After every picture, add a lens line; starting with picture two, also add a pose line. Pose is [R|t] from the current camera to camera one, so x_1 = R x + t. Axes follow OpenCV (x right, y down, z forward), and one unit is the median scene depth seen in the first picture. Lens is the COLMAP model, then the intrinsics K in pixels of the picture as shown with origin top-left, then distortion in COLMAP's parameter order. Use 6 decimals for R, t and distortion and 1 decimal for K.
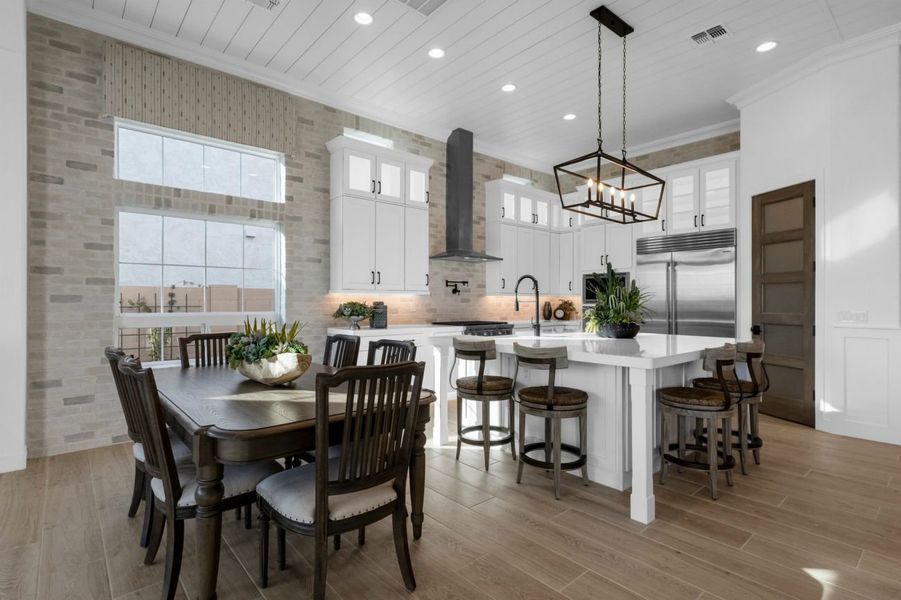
lens RADIAL K [[439.7, 0, 449.6], [0, 439.7, 301.1], [0, 0, 1]] dist [-0.001643, 0.001036]
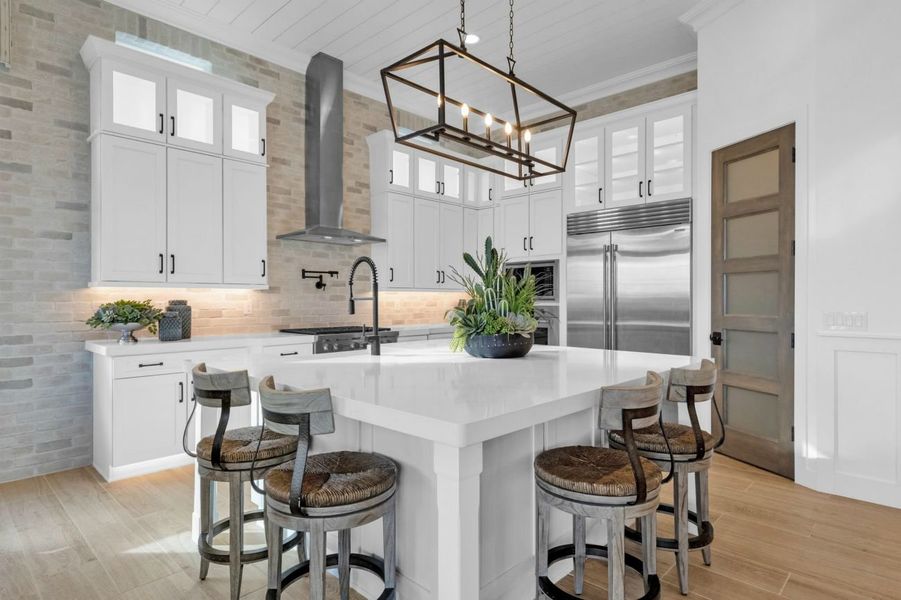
lens RADIAL K [[493.7, 0, 451.0], [0, 493.7, 301.7], [0, 0, 1]] dist [0.006654, -0.001737]
pose [[0.995848, -0.002916, 0.090990, 0.193197], [0.002475, 0.999985, 0.004963, 0.000713], [-0.091003, -0.004717, 0.995839, 0.237051]]
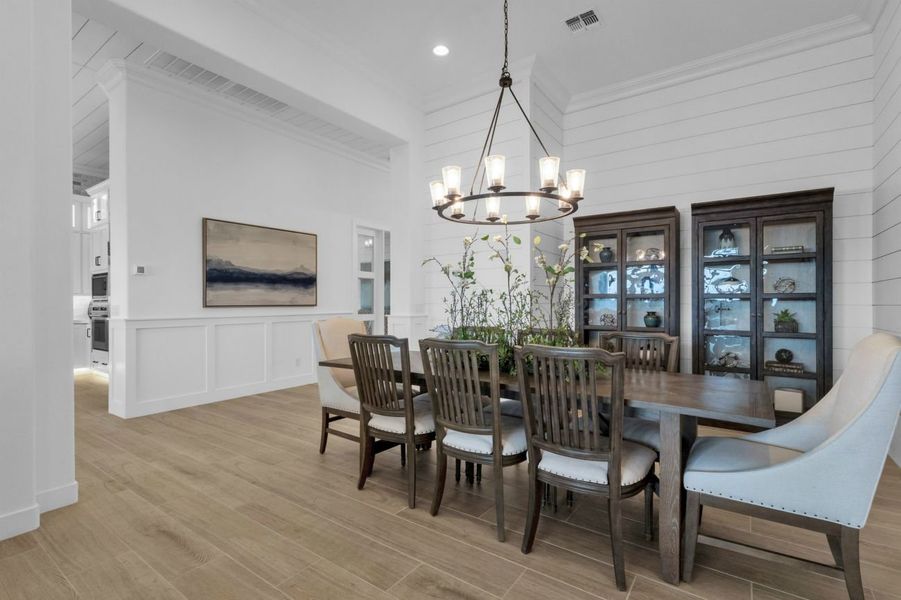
lens RADIAL K [[414.6, 0, 452.3], [0, 414.6, 302.9], [0, 0, 1]] dist [0.005241, 0.000163]
pose [[0.974205, -0.008057, 0.225519, 1.260512], [0.008585, 0.999962, -0.001358, 0.020444], [-0.225499, 0.003259, 0.974238, -0.202415]]
